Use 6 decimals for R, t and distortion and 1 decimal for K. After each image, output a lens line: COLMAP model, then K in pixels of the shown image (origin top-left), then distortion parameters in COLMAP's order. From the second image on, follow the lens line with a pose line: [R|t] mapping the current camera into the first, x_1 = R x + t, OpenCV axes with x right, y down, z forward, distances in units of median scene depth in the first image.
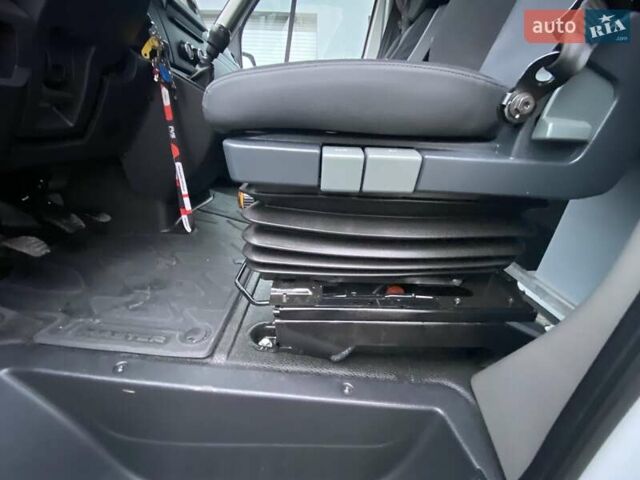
lens RADIAL K [[258.7, 0, 320.0], [0, 258.7, 240.0], [0, 0, 1]] dist [0.031017, -0.024557]
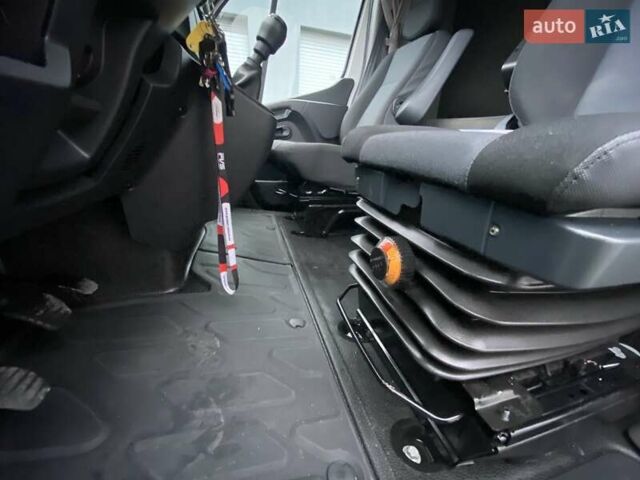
lens RADIAL K [[258.7, 0, 320.0], [0, 258.7, 240.0], [0, 0, 1]] dist [0.031017, -0.024557]
pose [[0.966431, -0.063256, 0.249017, -0.528668], [0.067941, 0.997637, -0.010258, -0.191415], [-0.247780, 0.026832, 0.968445, 0.291300]]
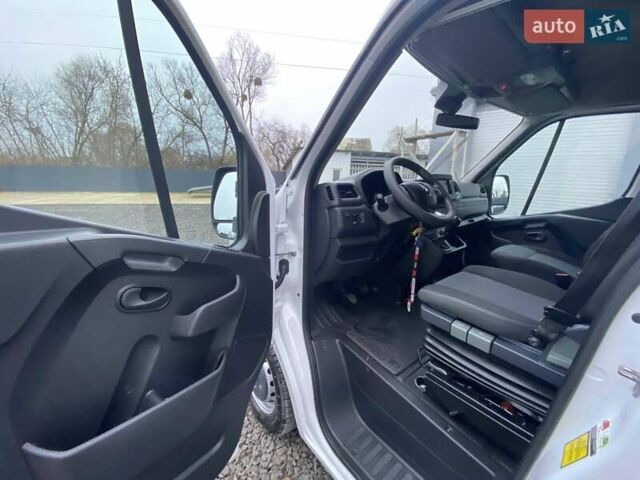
lens RADIAL K [[258.7, 0, 320.0], [0, 258.7, 240.0], [0, 0, 1]] dist [0.031017, -0.024557]
pose [[0.626764, 0.183032, -0.757407, 0.517229], [-0.323677, 0.945347, -0.039398, -0.290161], [0.708802, 0.269849, 0.651753, -0.996637]]
